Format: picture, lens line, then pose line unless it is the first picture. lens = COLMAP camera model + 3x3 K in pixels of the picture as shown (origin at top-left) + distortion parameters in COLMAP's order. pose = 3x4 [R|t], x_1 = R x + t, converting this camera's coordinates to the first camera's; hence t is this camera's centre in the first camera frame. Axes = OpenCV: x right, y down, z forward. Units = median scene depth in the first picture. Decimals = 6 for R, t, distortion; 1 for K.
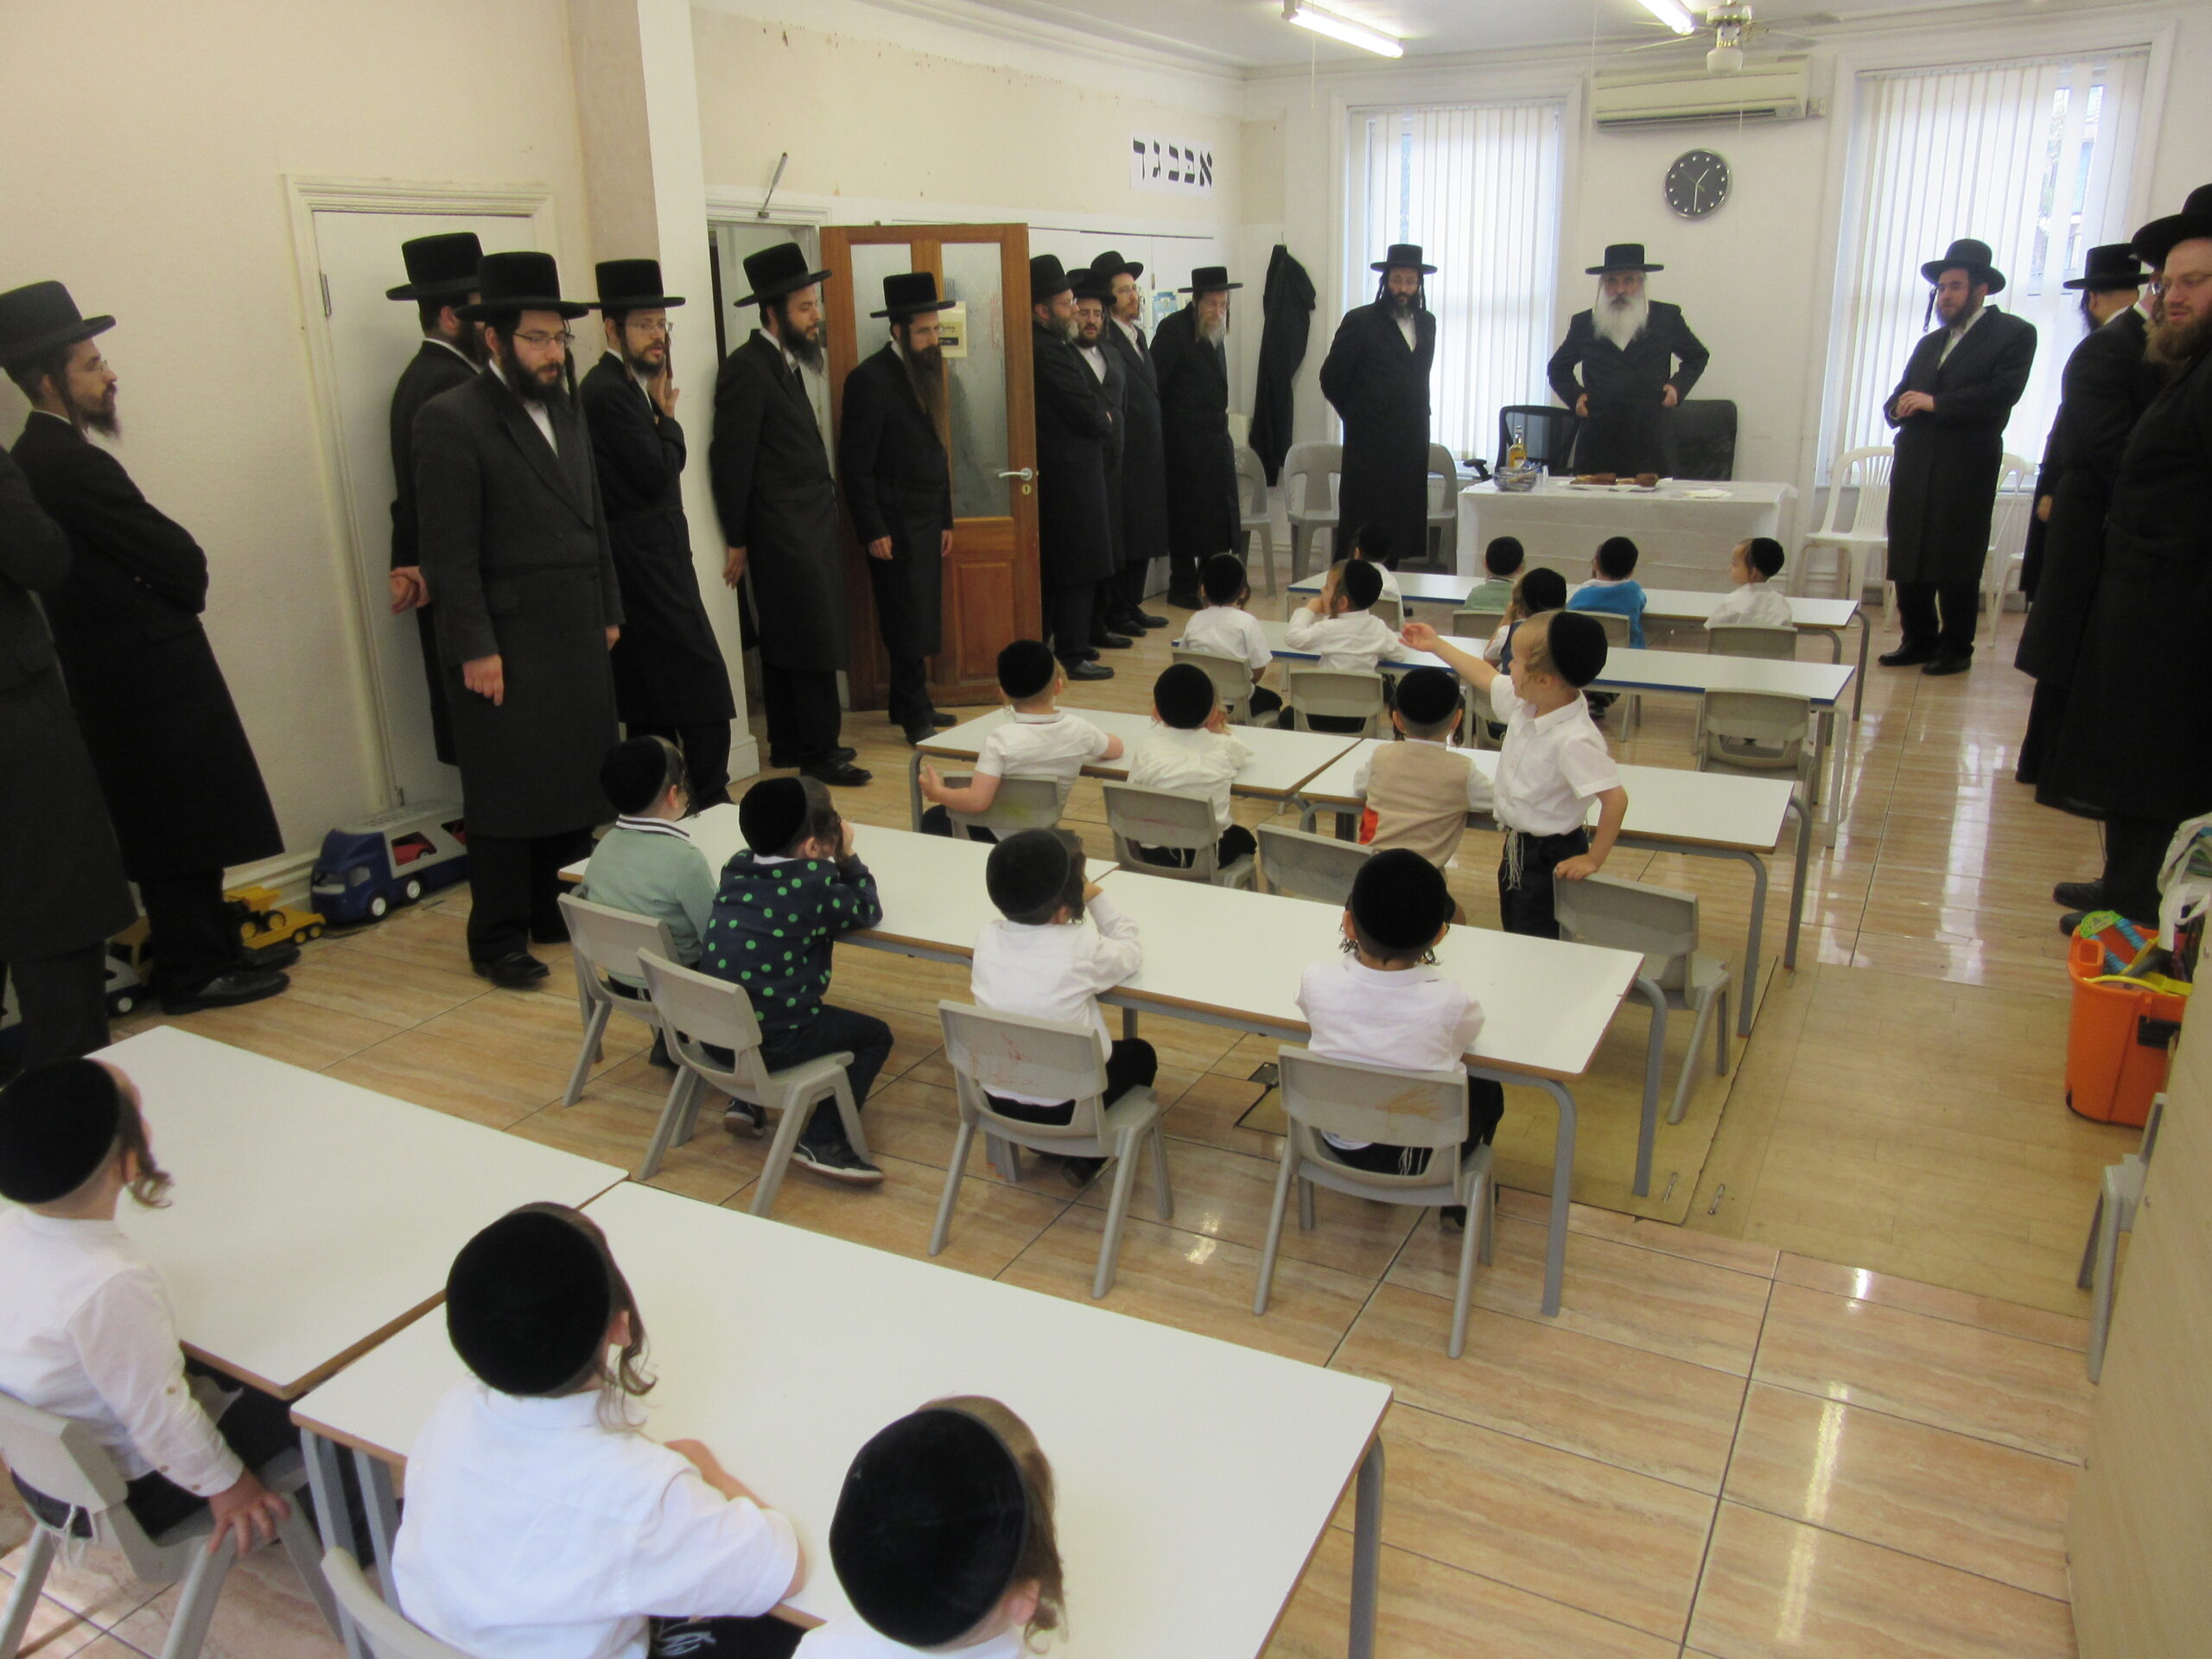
lens RADIAL K [[1670.5, 0, 1103.0], [0, 1670.5, 833.9], [0, 0, 1]] dist [-0.029521, 0.026467]
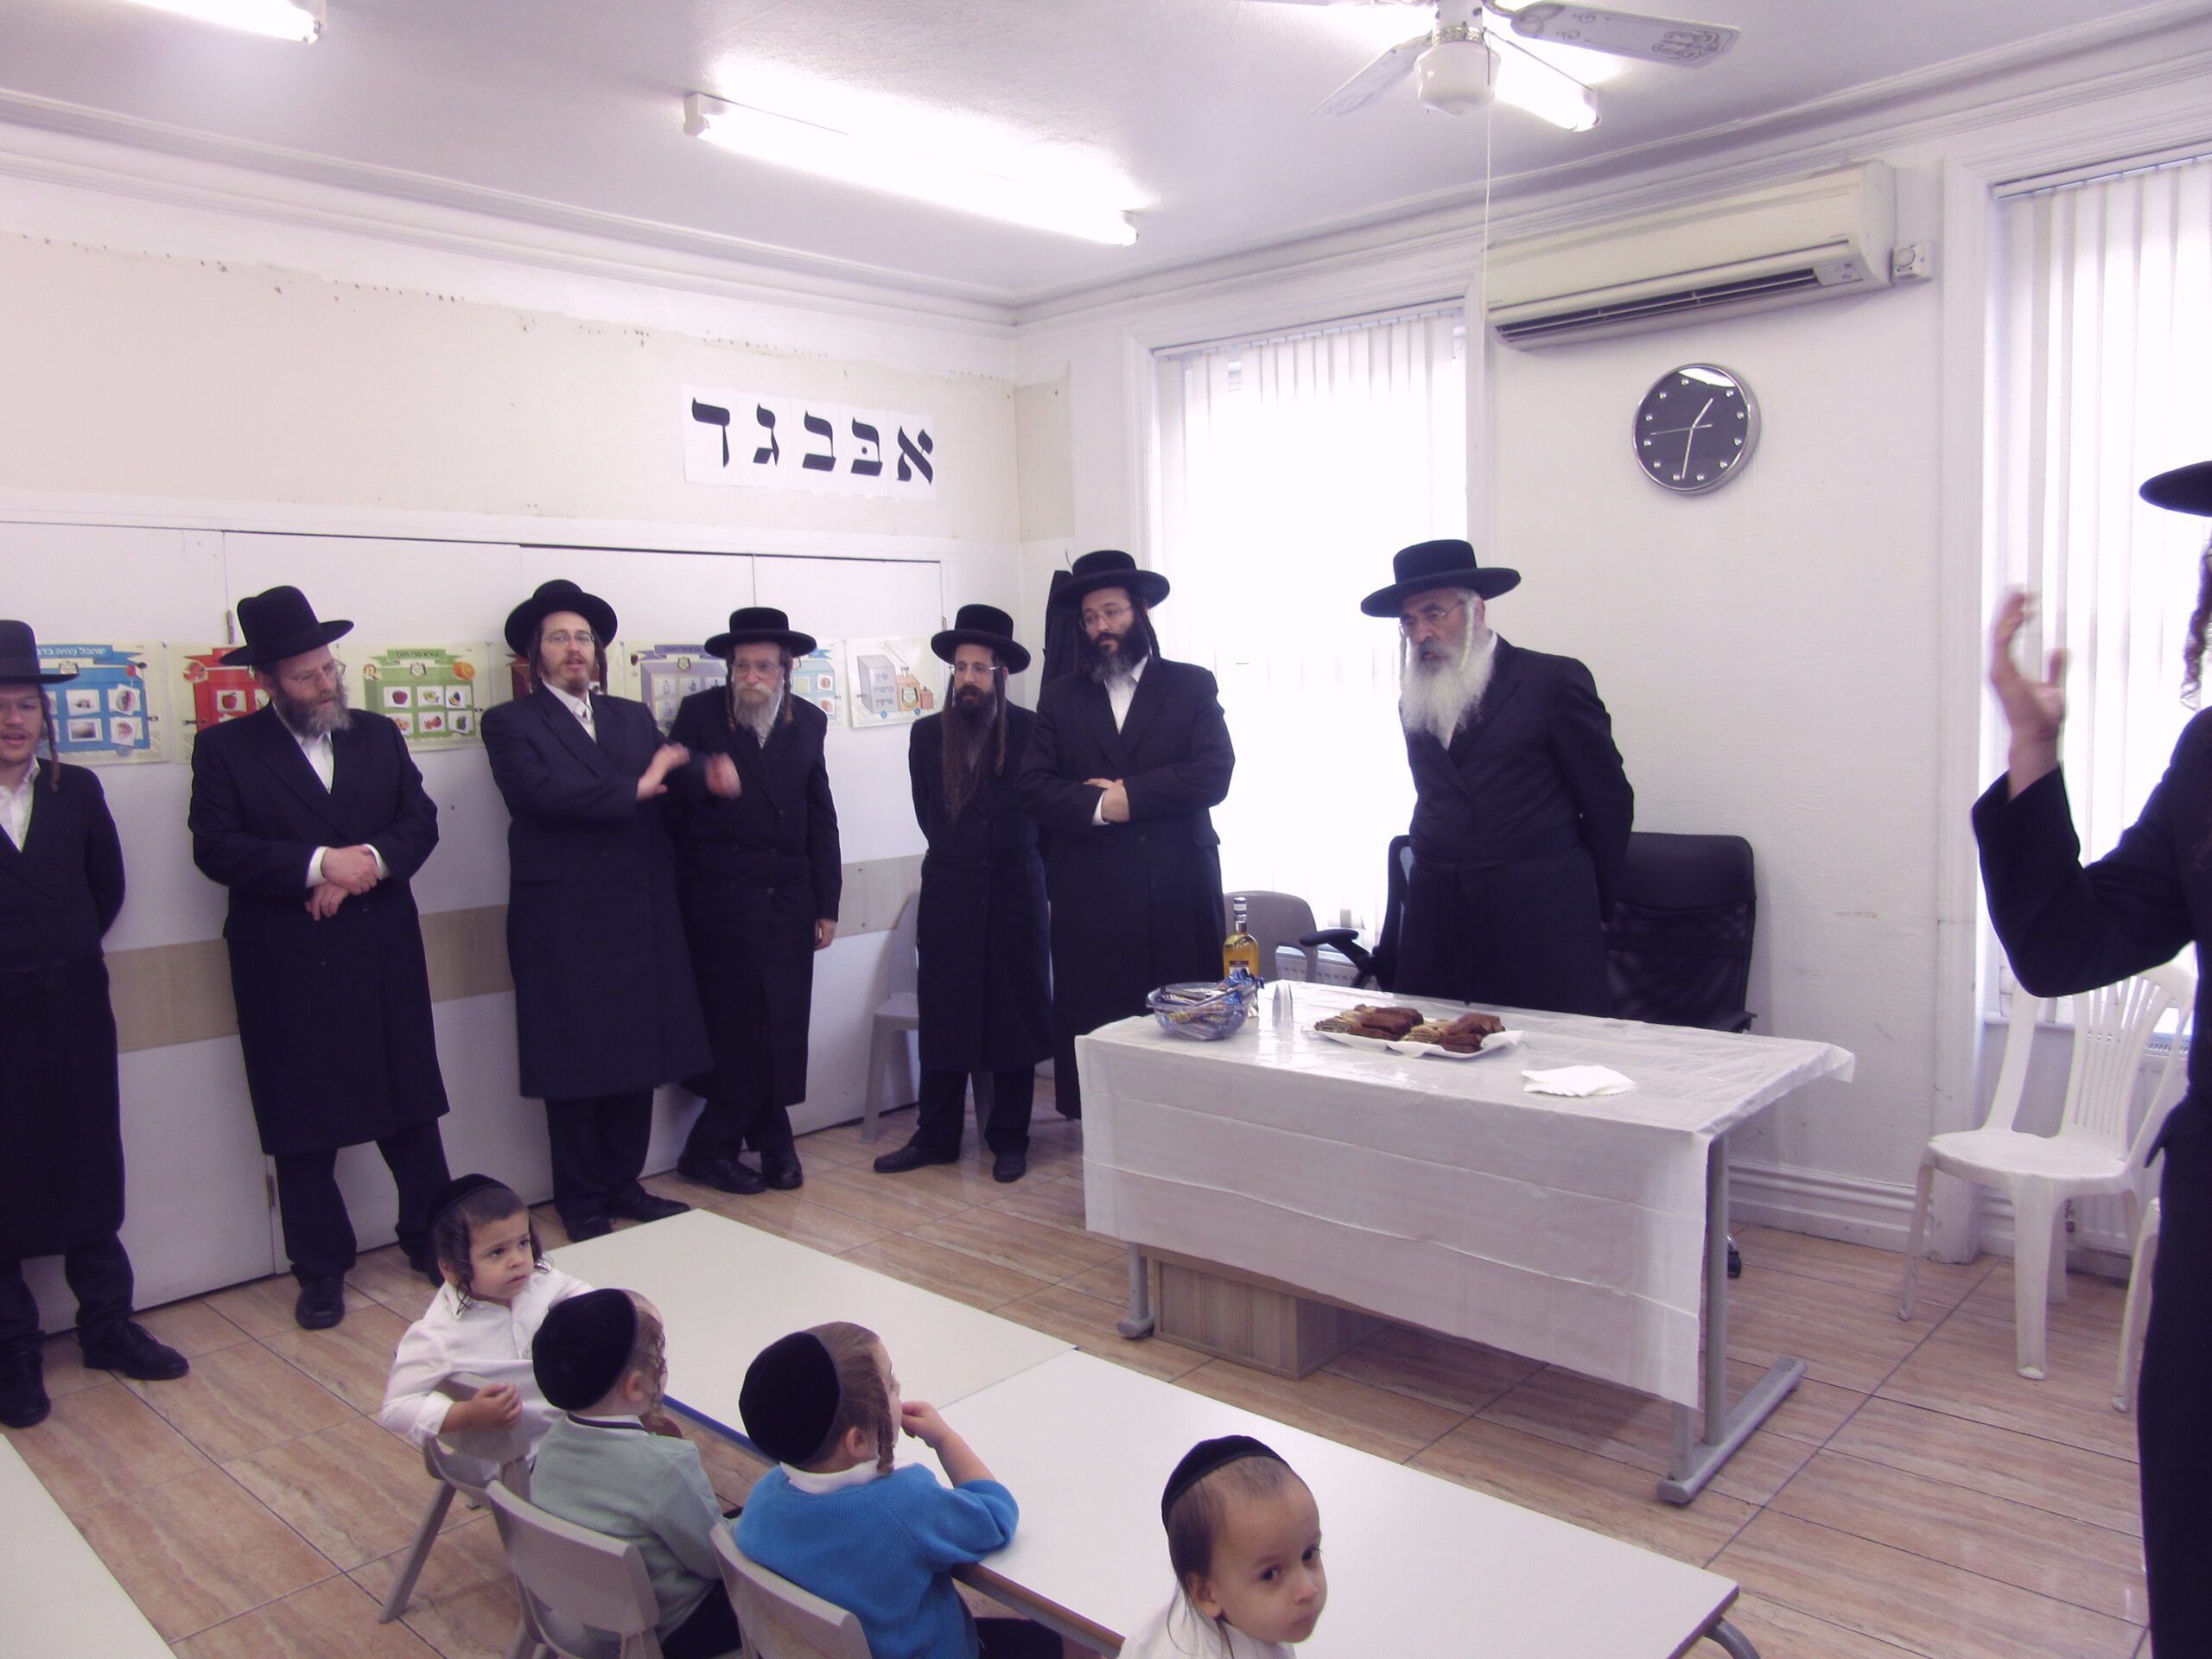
lens RADIAL K [[1670.5, 0, 1097.7], [0, 1670.5, 830.7], [0, 0, 1]] dist [-0.029521, 0.026467]
pose [[0.967163, 0.015873, -0.253662, 0.309873], [-0.068045, 0.977786, -0.198255, -0.153284], [0.244880, 0.209005, 0.946758, 0.488418]]
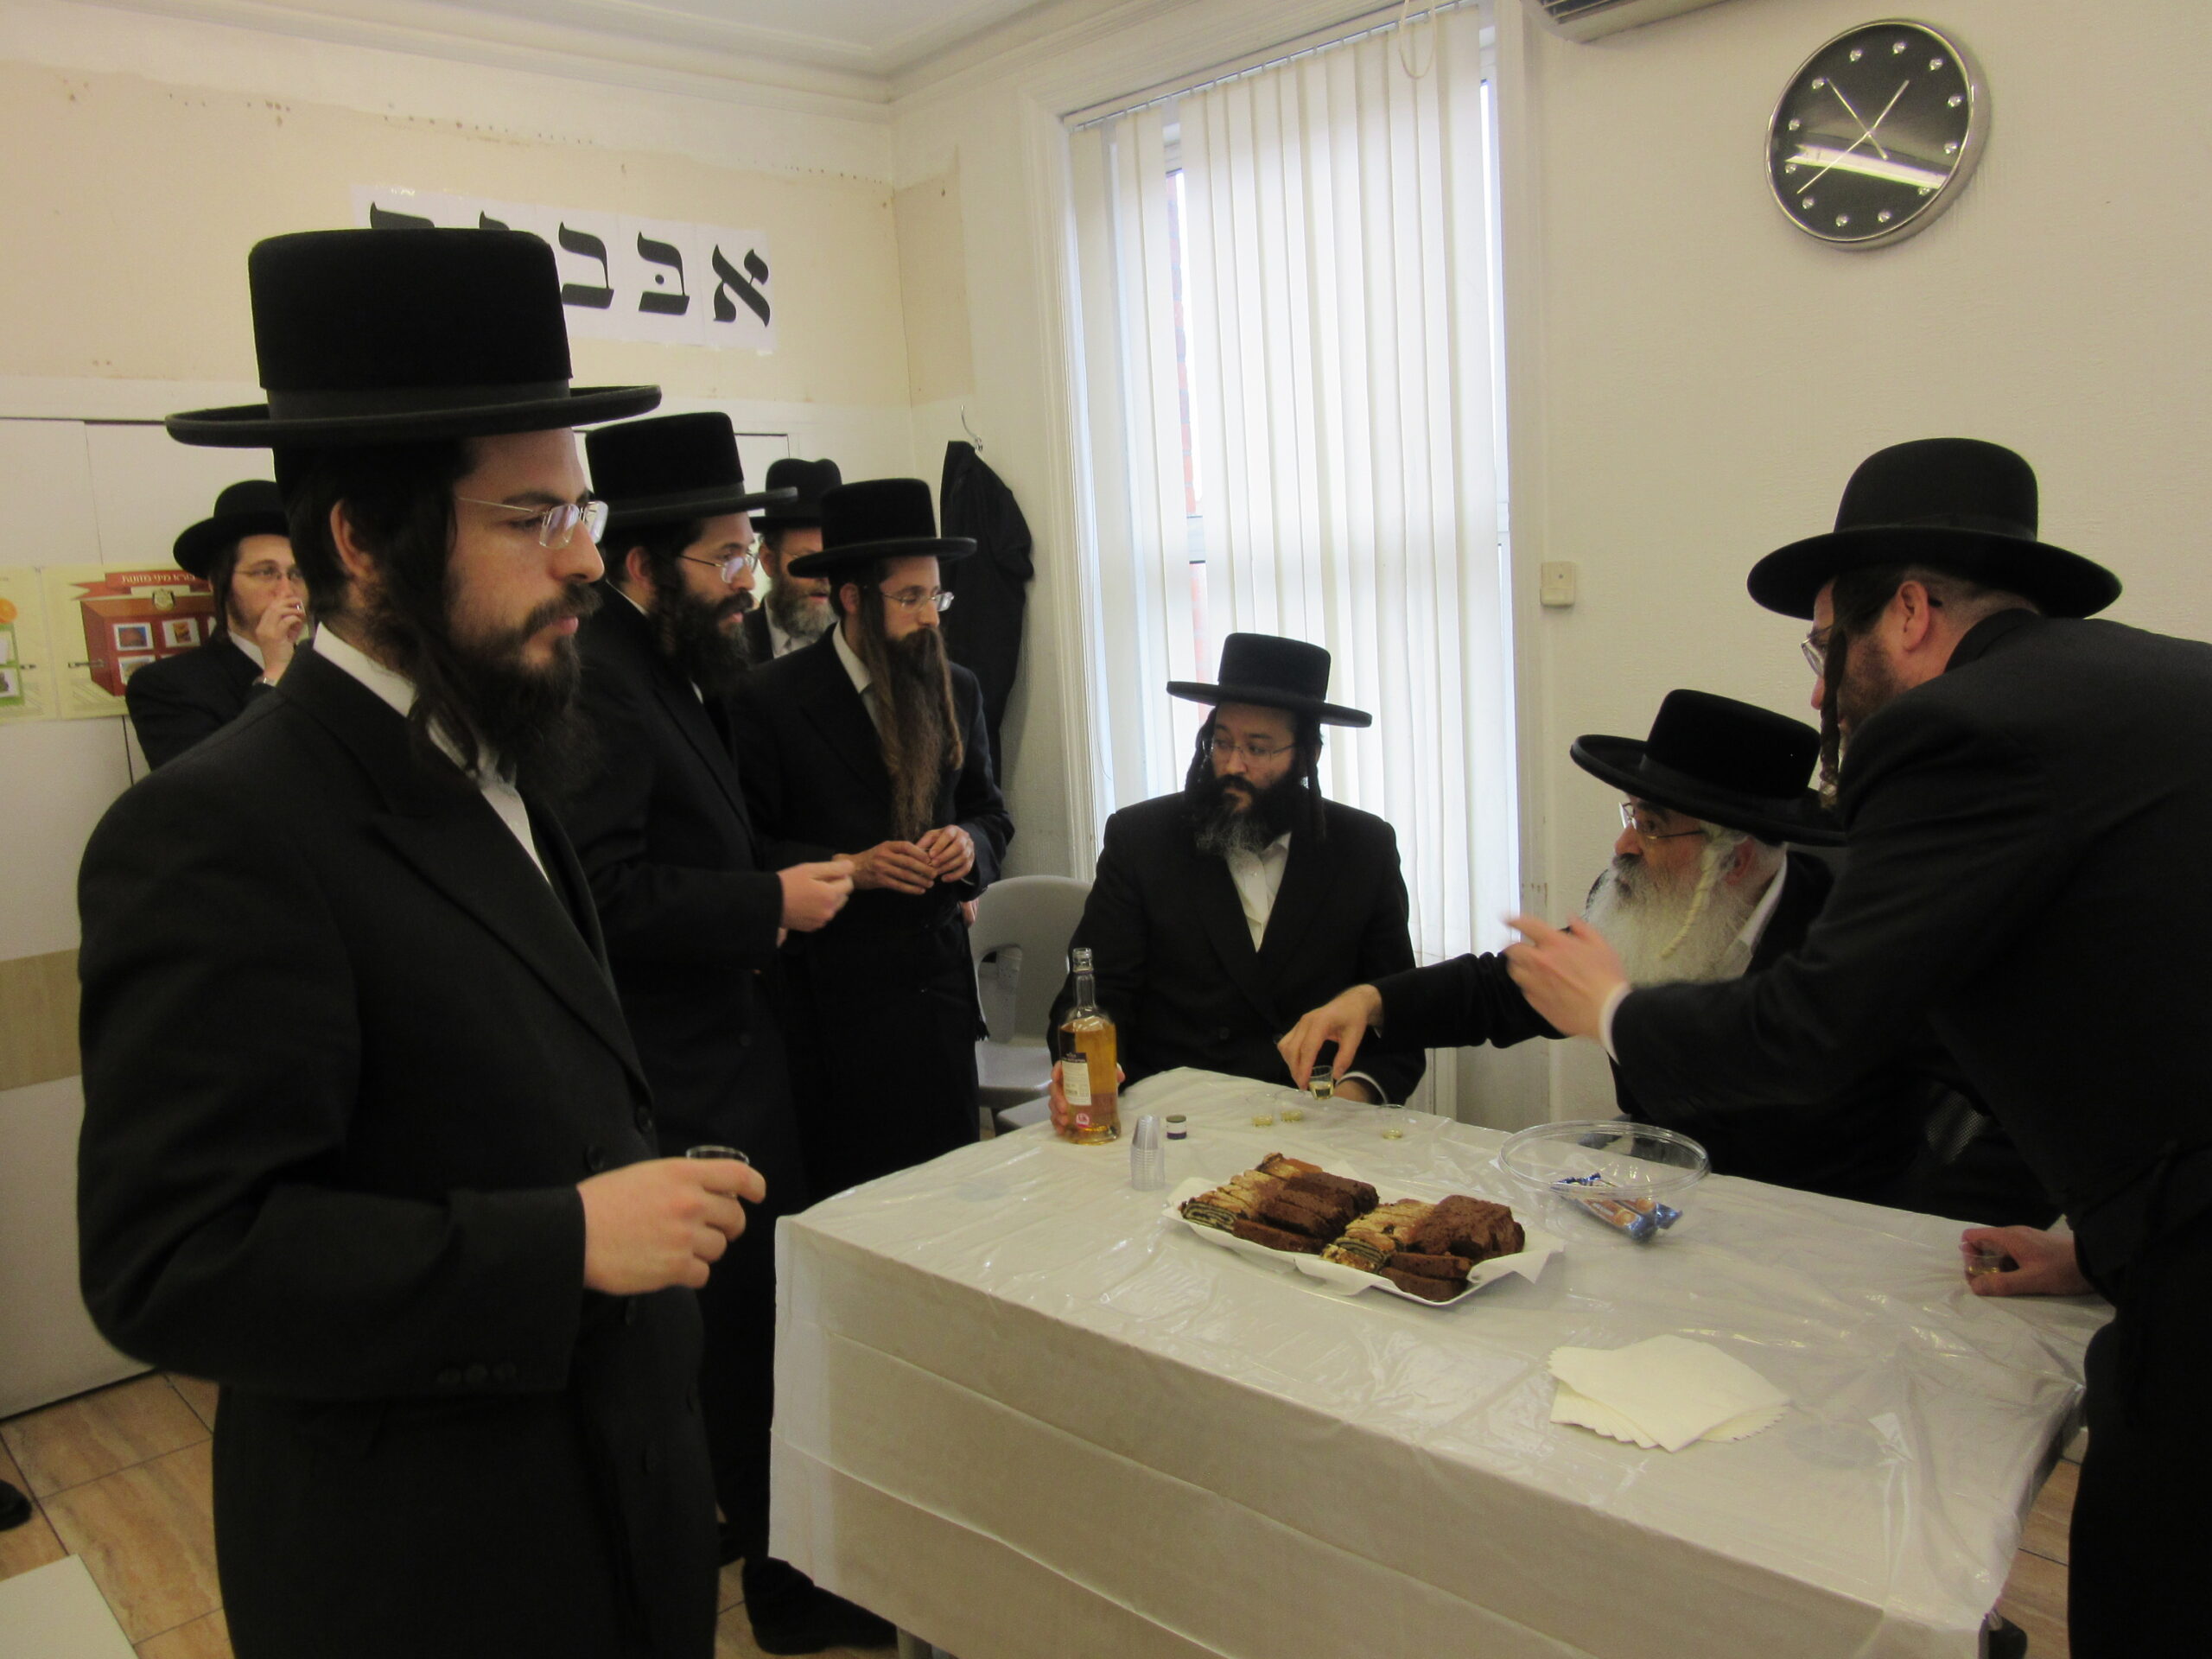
lens RADIAL K [[1670.5, 0, 1097.2], [0, 1670.5, 813.0], [0, 0, 1]] dist [-0.029521, 0.026467]
pose [[0.944468, 0.004795, -0.328569, 0.322126], [-0.058435, 0.986408, -0.153576, -0.210955], [0.323367, 0.164247, 0.931910, 0.683965]]
